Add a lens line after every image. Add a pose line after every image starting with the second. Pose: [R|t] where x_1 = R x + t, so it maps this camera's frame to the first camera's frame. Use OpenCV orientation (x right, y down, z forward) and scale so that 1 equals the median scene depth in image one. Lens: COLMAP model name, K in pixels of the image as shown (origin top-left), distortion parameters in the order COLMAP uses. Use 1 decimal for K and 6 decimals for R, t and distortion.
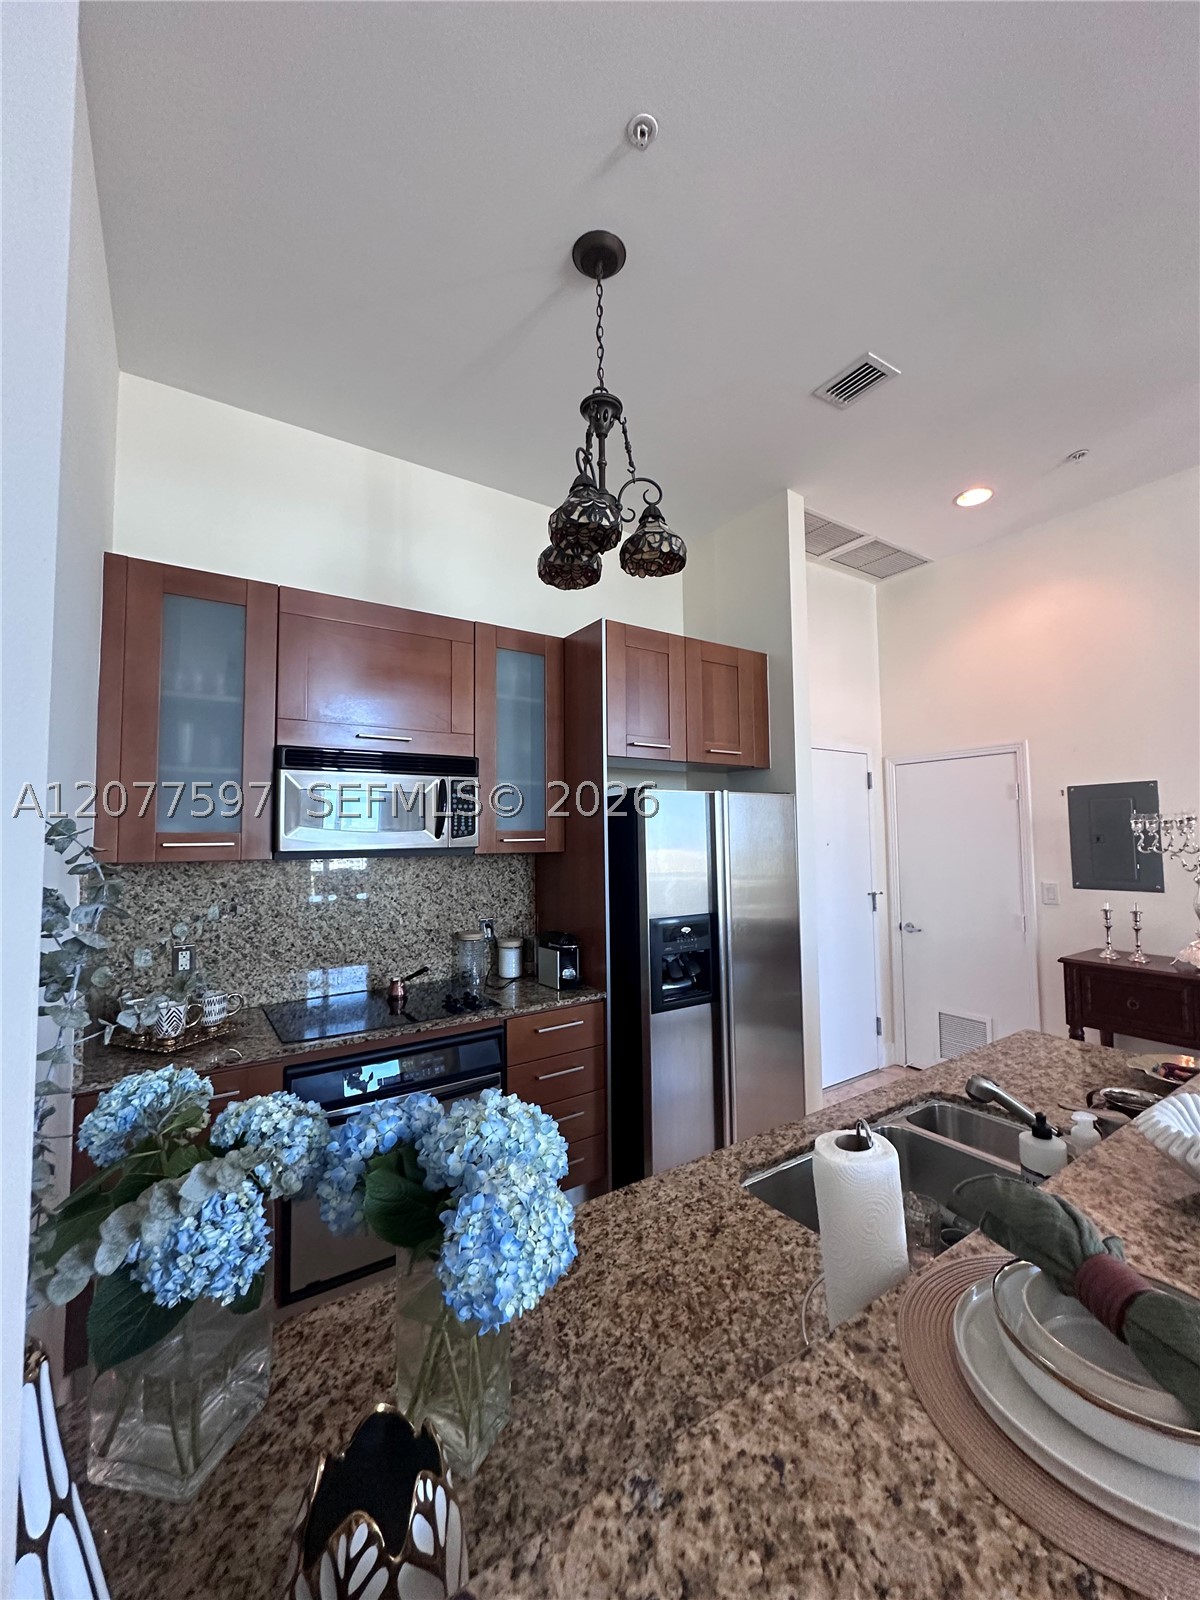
lens RADIAL K [[631.6, 0, 600.0], [0, 631.6, 800.0], [0, 0, 1]] dist [-0.006940, 0.000399]
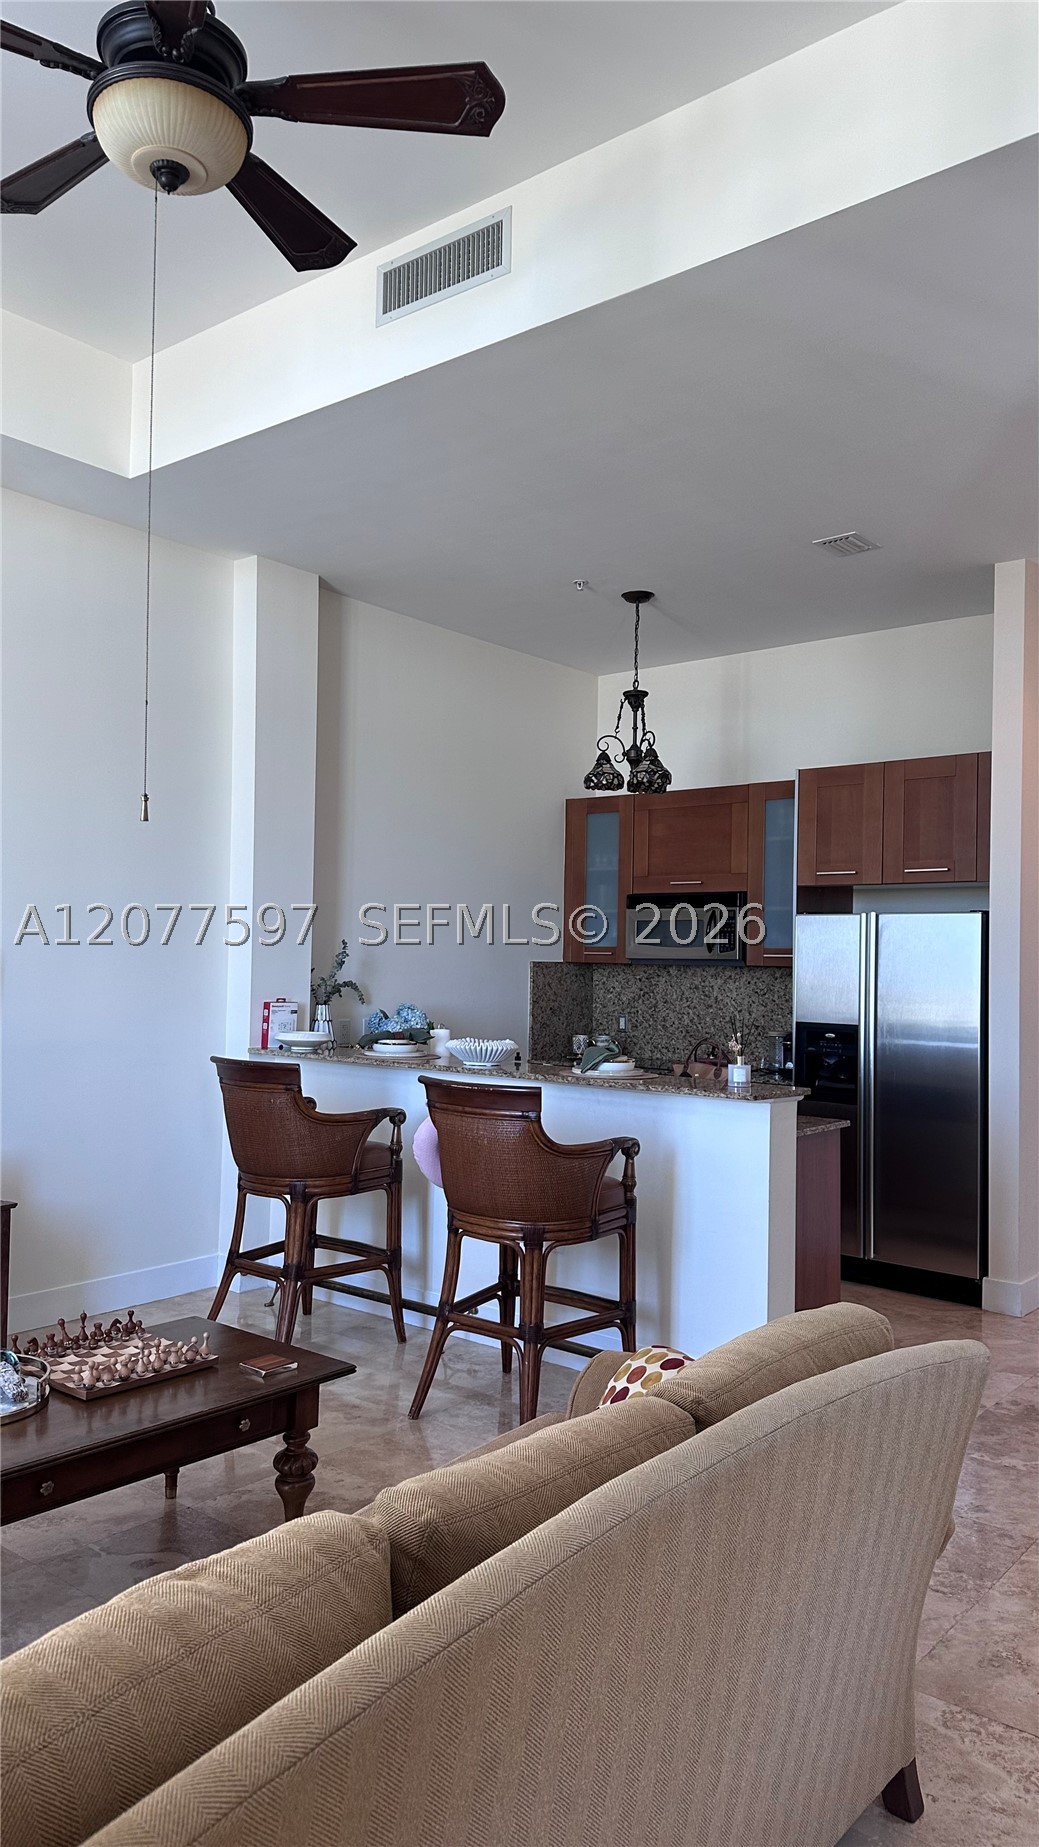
lens RADIAL K [[1277.4, 0, 535.7], [0, 1277.4, 928.0], [0, 0, 1]] dist [-0.004146, 0.000912]
pose [[0.300475, -0.003733, -0.953782, 2.325625], [0.038962, 0.999206, 0.008363, -0.033019], [0.952994, -0.039674, 0.300381, -0.214515]]
